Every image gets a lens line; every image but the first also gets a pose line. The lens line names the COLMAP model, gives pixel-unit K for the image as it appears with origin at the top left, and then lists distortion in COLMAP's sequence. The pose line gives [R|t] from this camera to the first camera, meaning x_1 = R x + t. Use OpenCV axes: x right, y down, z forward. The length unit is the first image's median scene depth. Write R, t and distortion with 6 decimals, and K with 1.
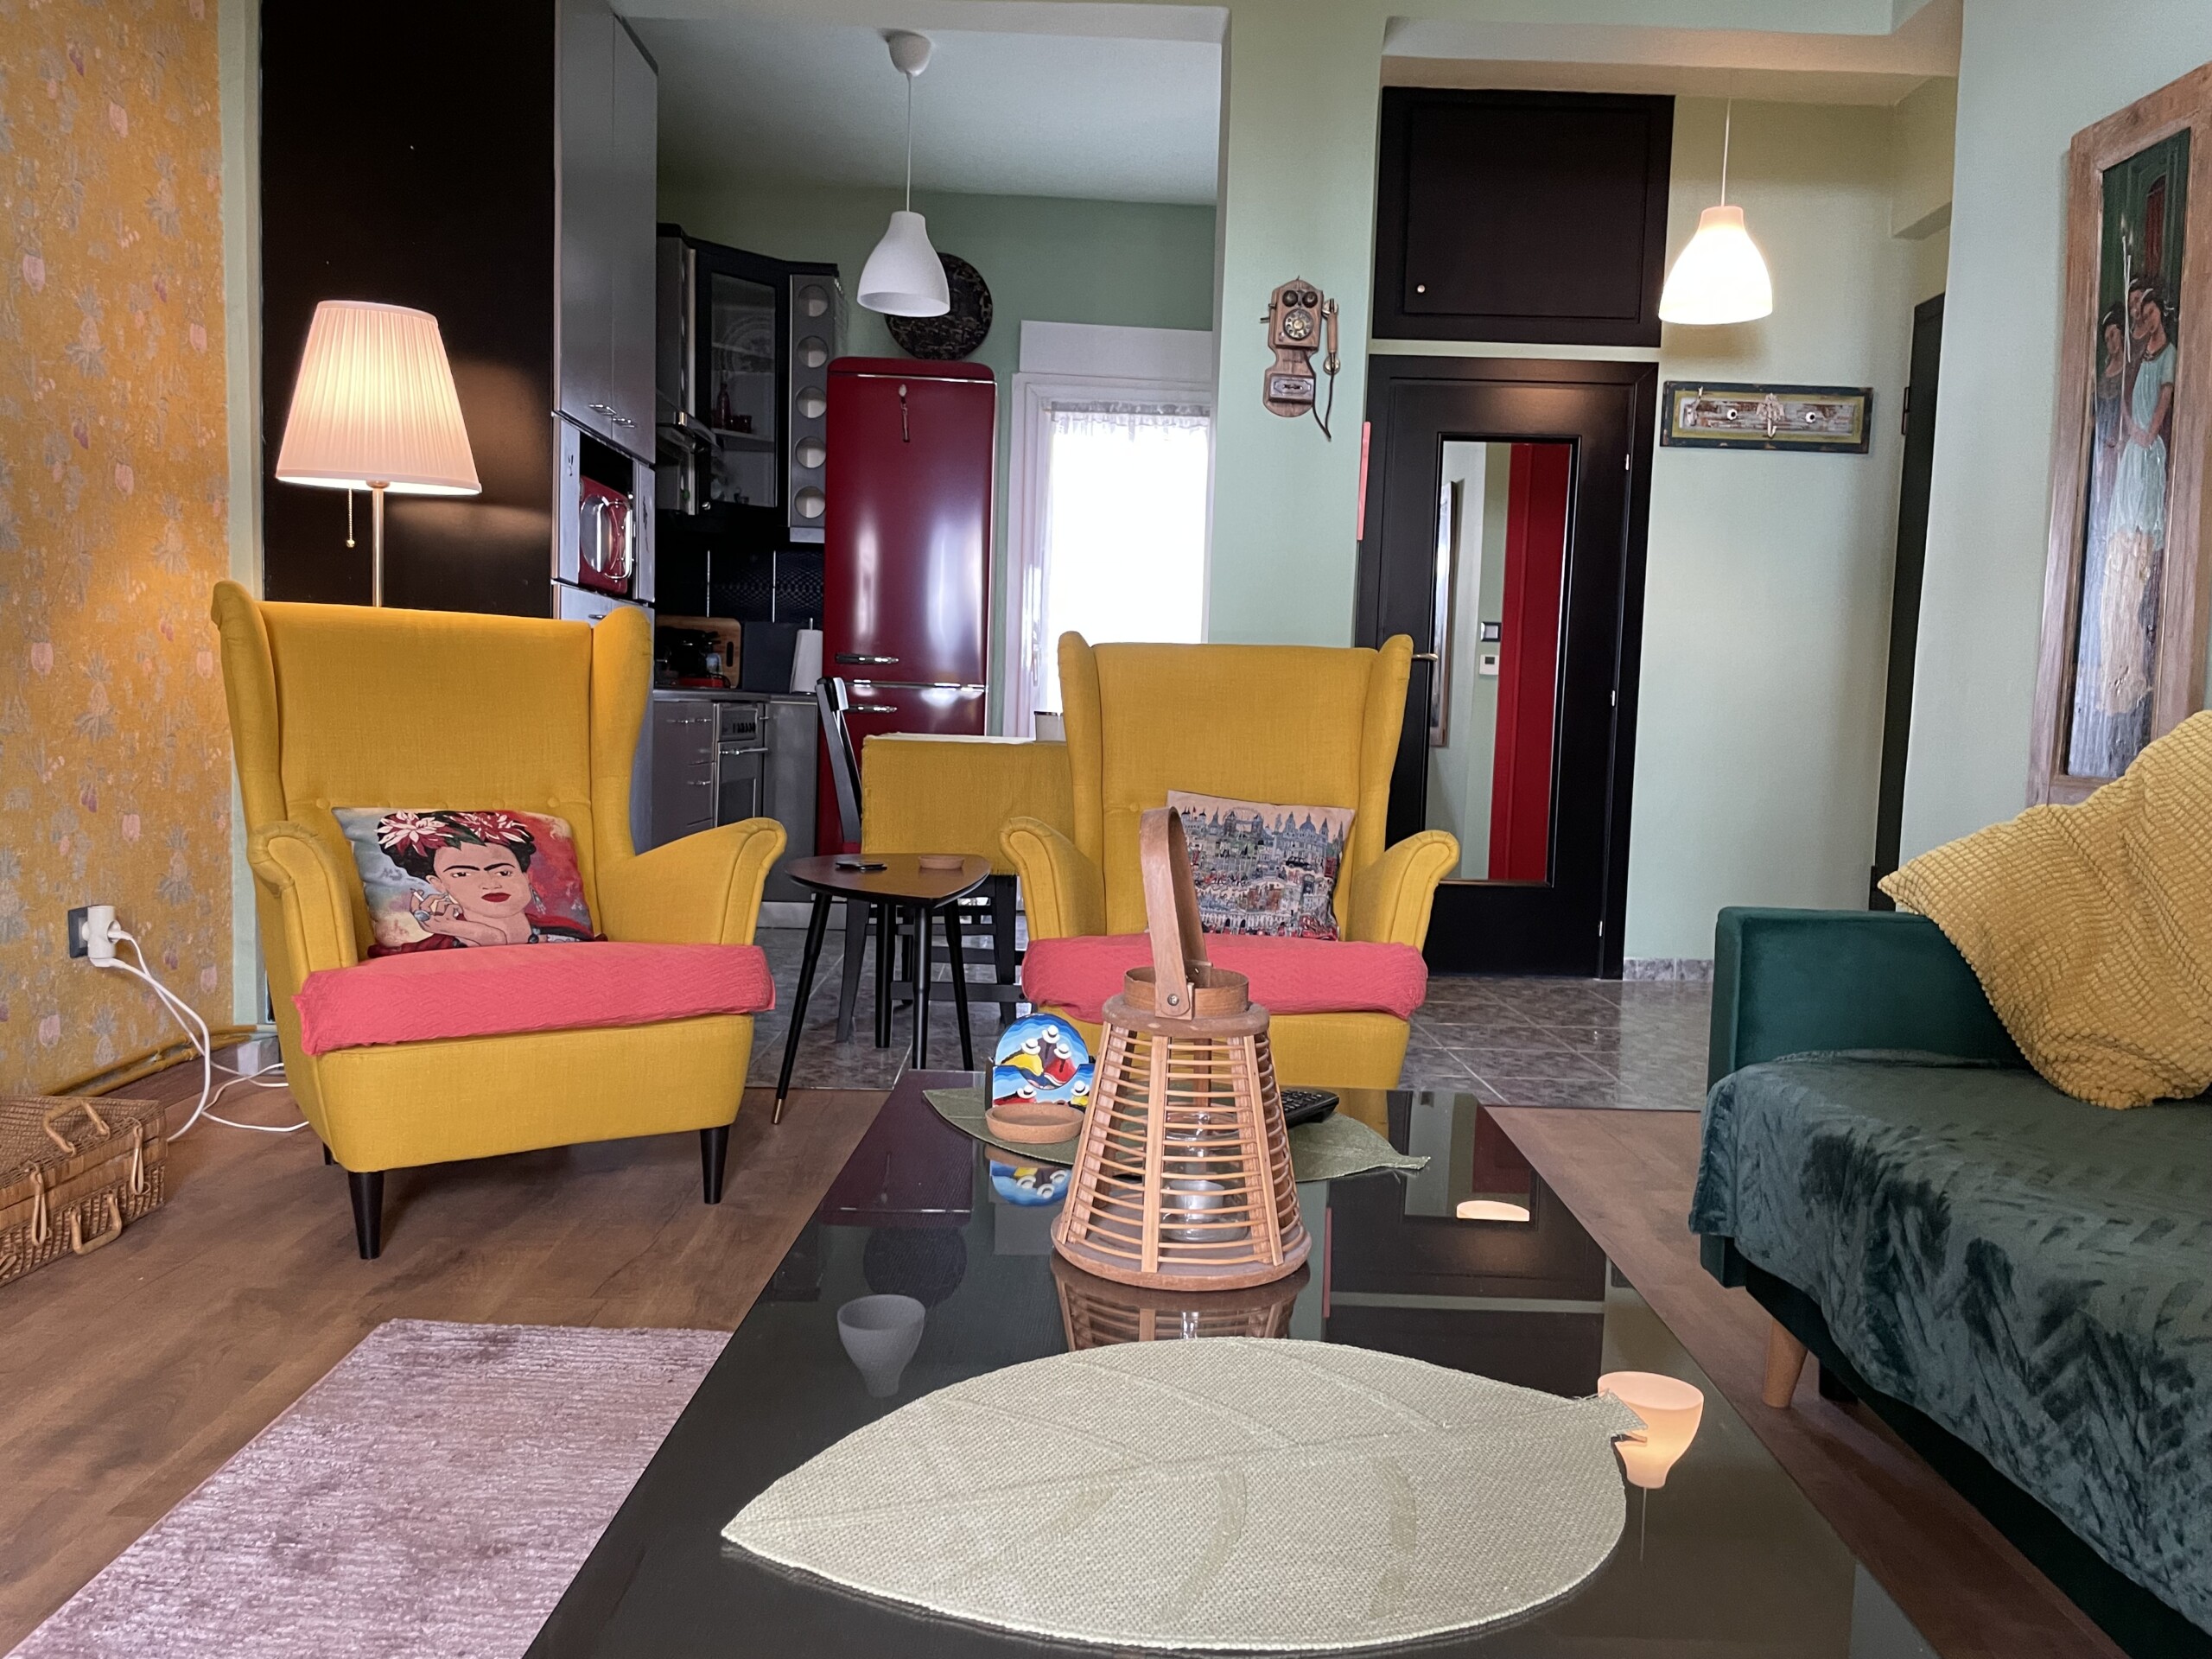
lens RADIAL K [[1725.1, 0, 1105.4], [0, 1725.1, 836.4], [0, 0, 1]] dist [0.092749, -0.112312]
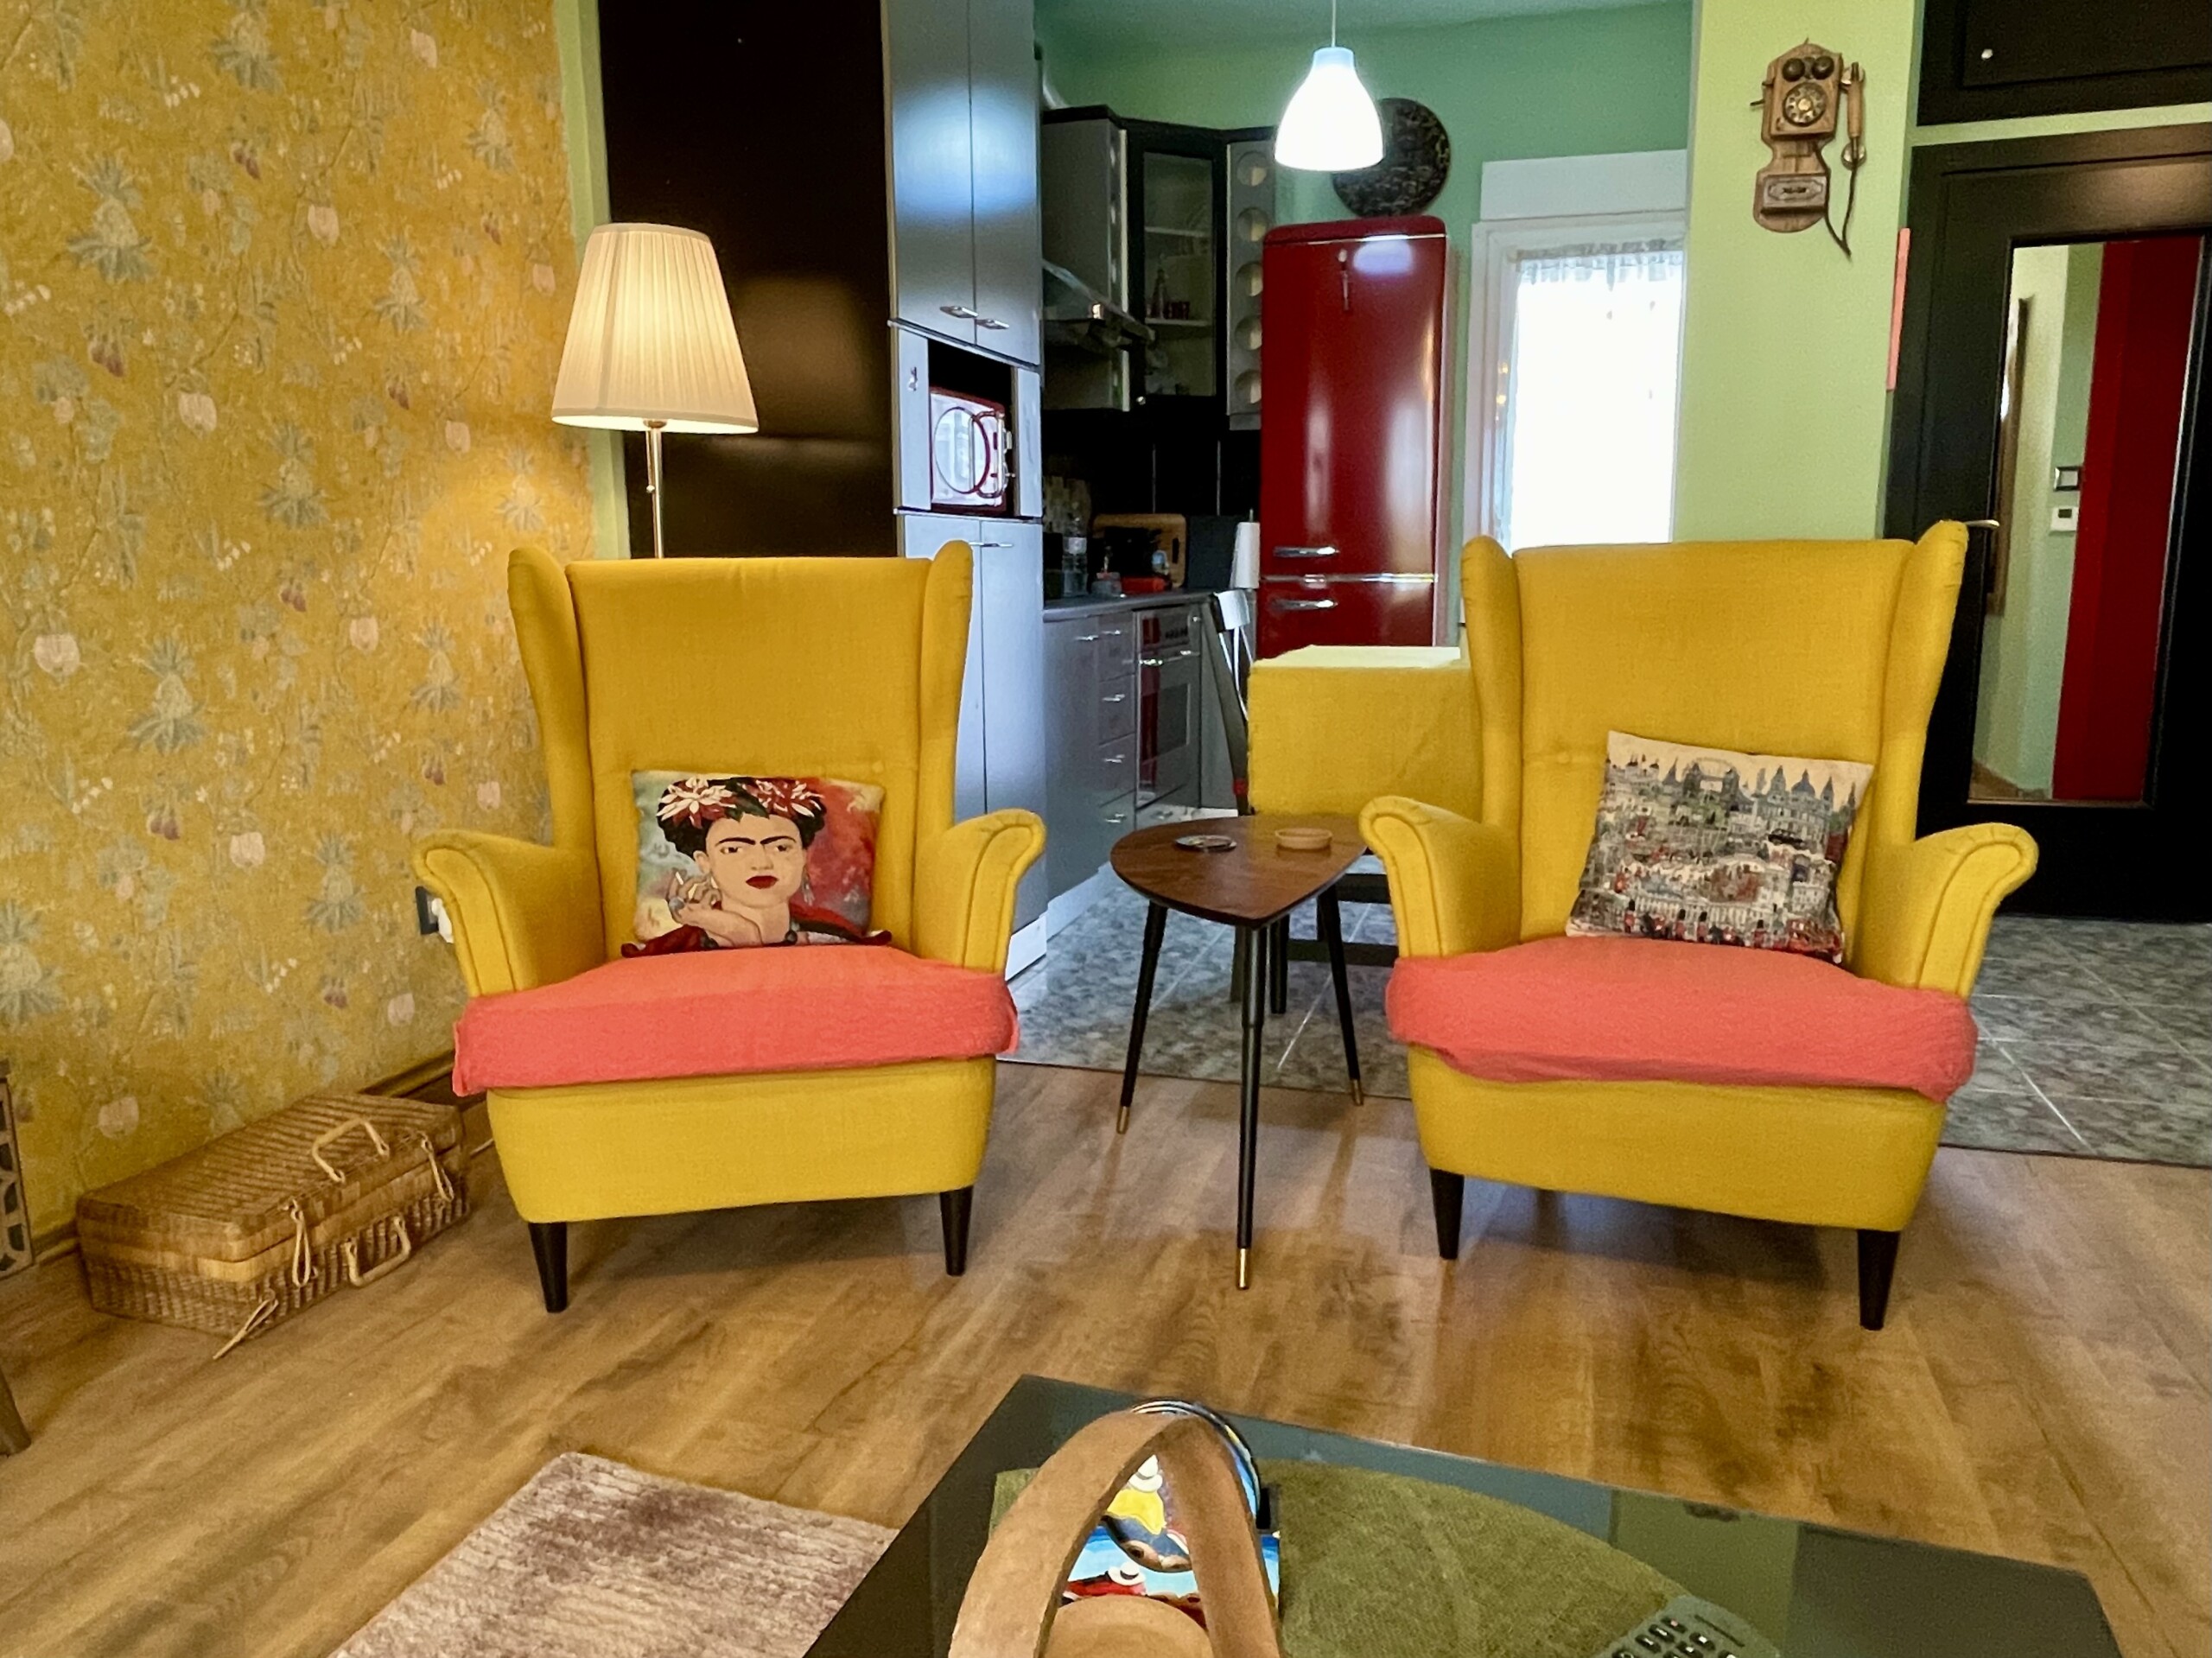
lens RADIAL K [[1600.5, 0, 1061.6], [0, 1600.5, 842.7], [0, 0, 1]] dist [0.006797, -0.012668]
pose [[0.945845, 0.011501, -0.324416, 0.040659], [0.018605, 0.995809, 0.089548, -0.052037], [0.324086, -0.090735, 0.941666, 0.249750]]
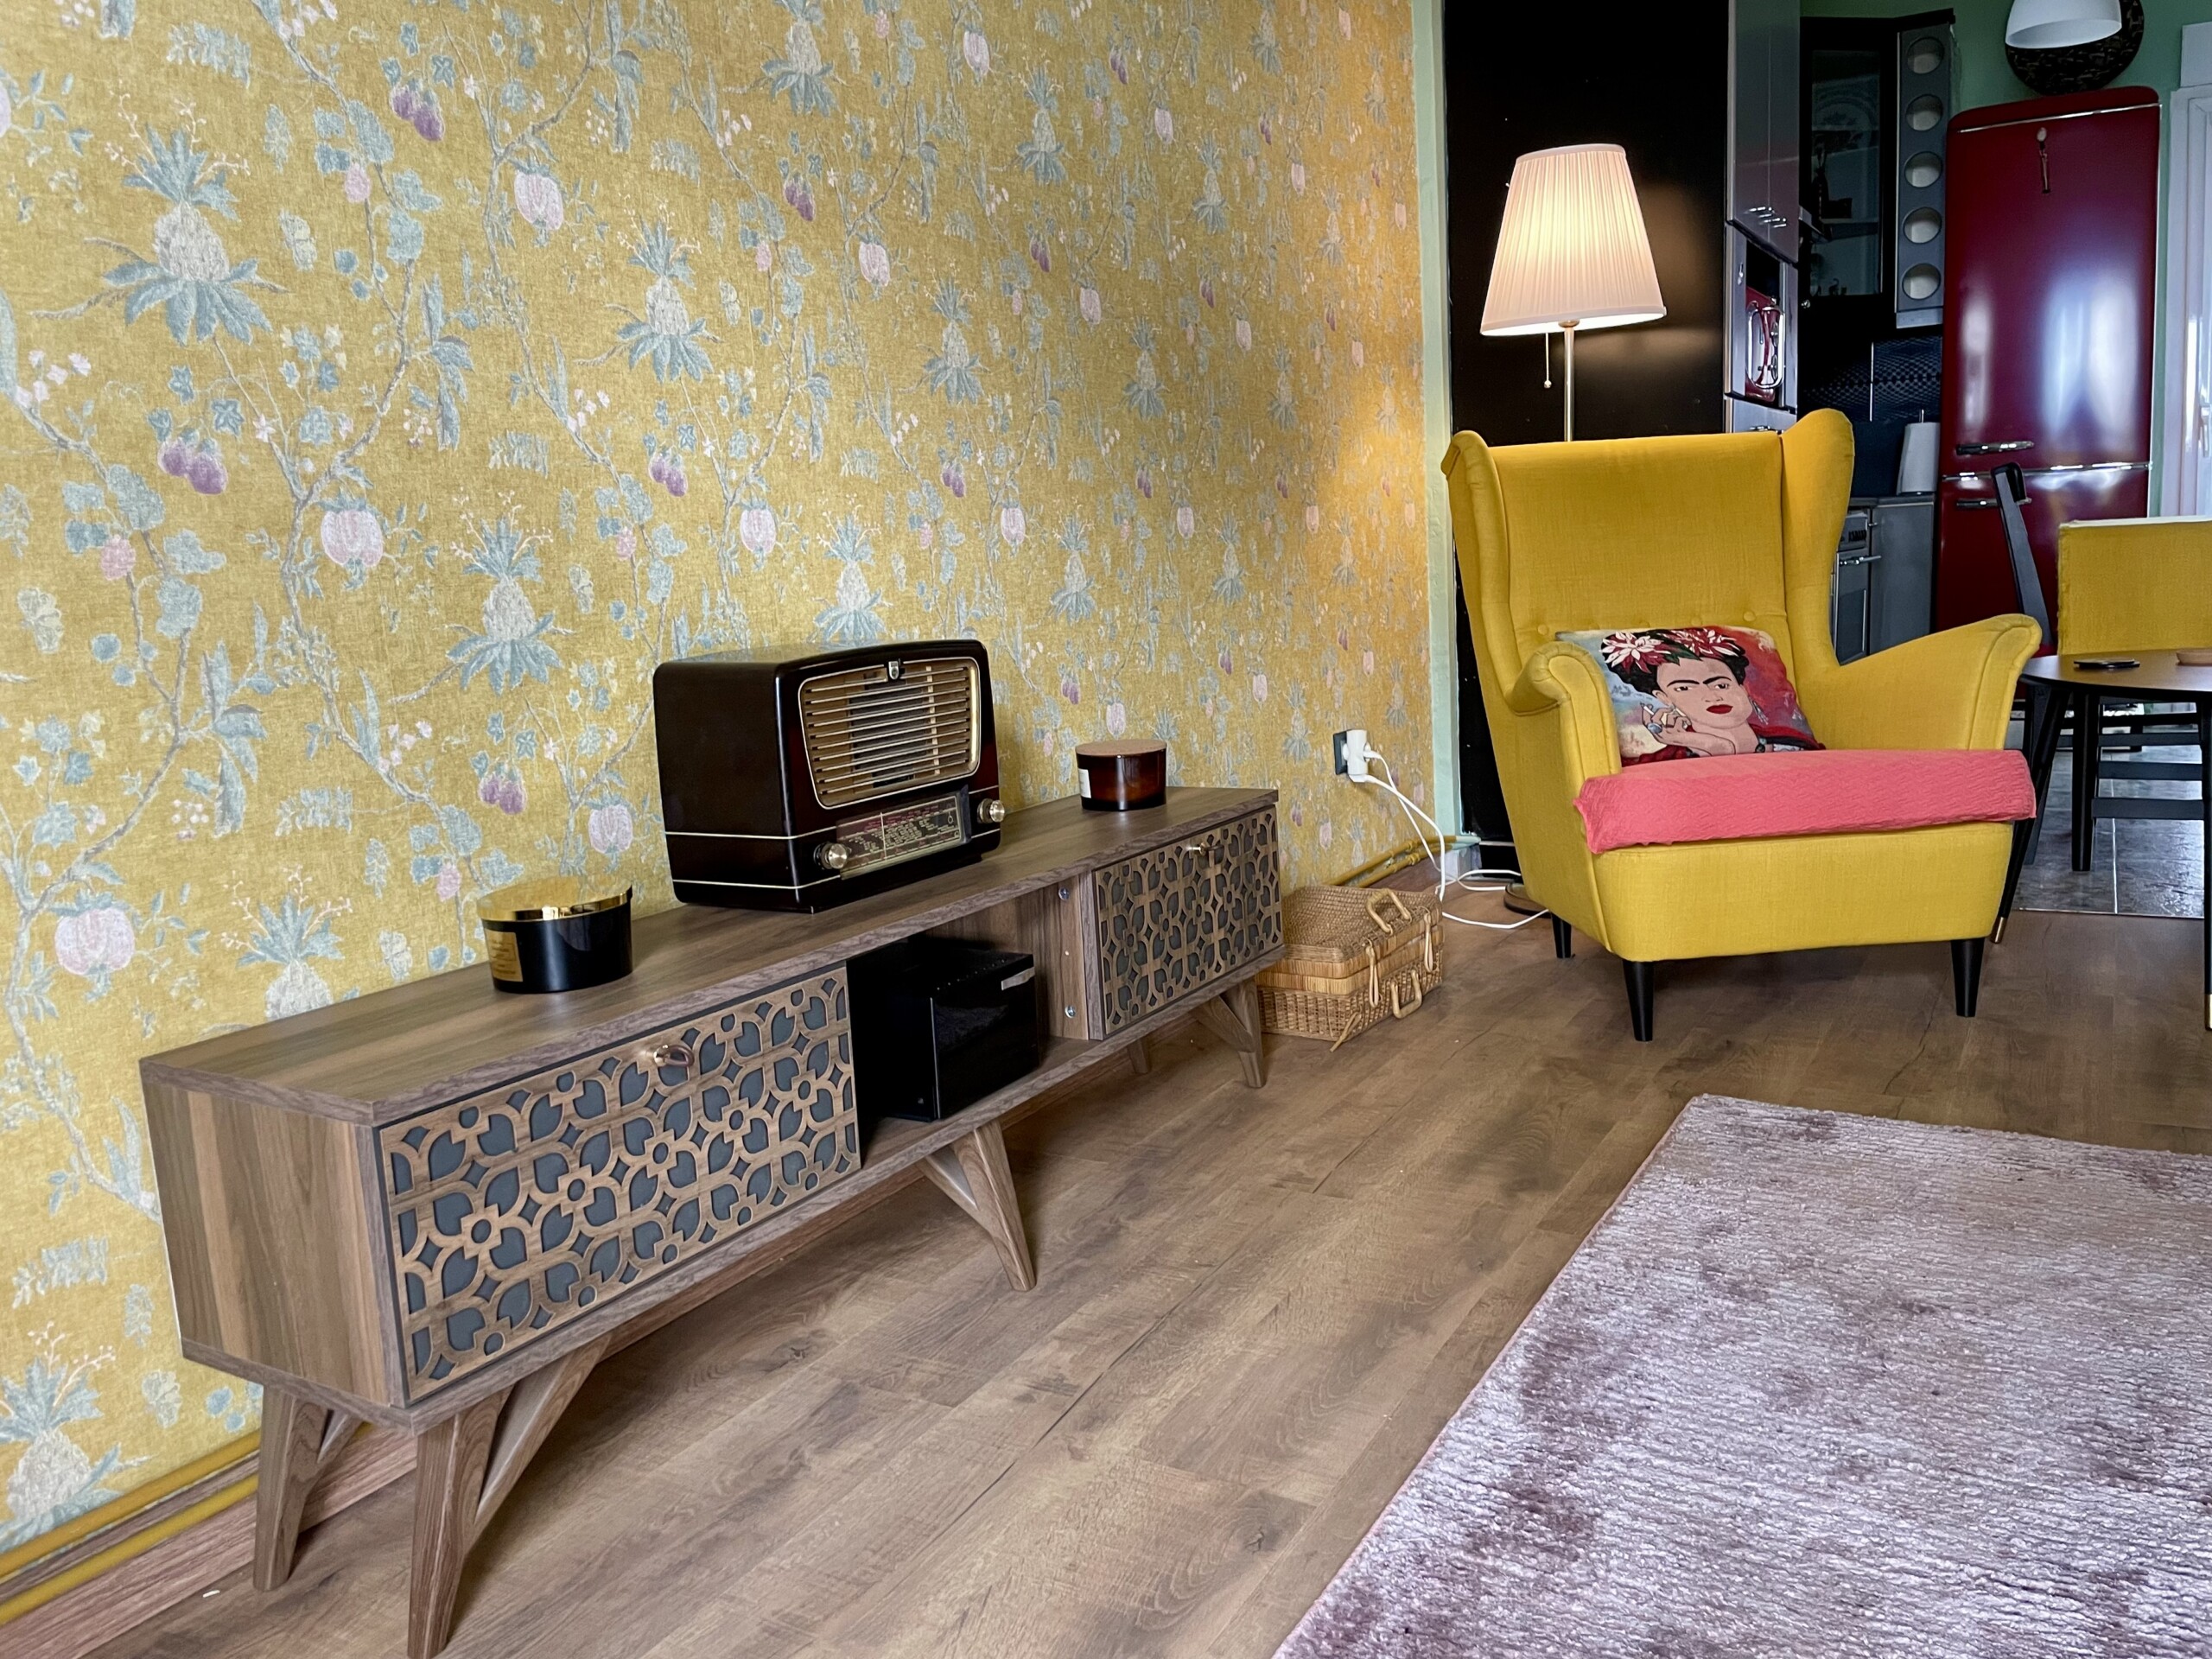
lens RADIAL K [[1725.1, 0, 1117.7], [0, 1725.1, 808.5], [0, 0, 1]] dist [0.092749, -0.112312]
pose [[0.851744, -0.003678, -0.523946, -0.098095], [0.044744, 0.996833, 0.065741, 0.008511], [0.522045, -0.079438, 0.849211, -0.057326]]
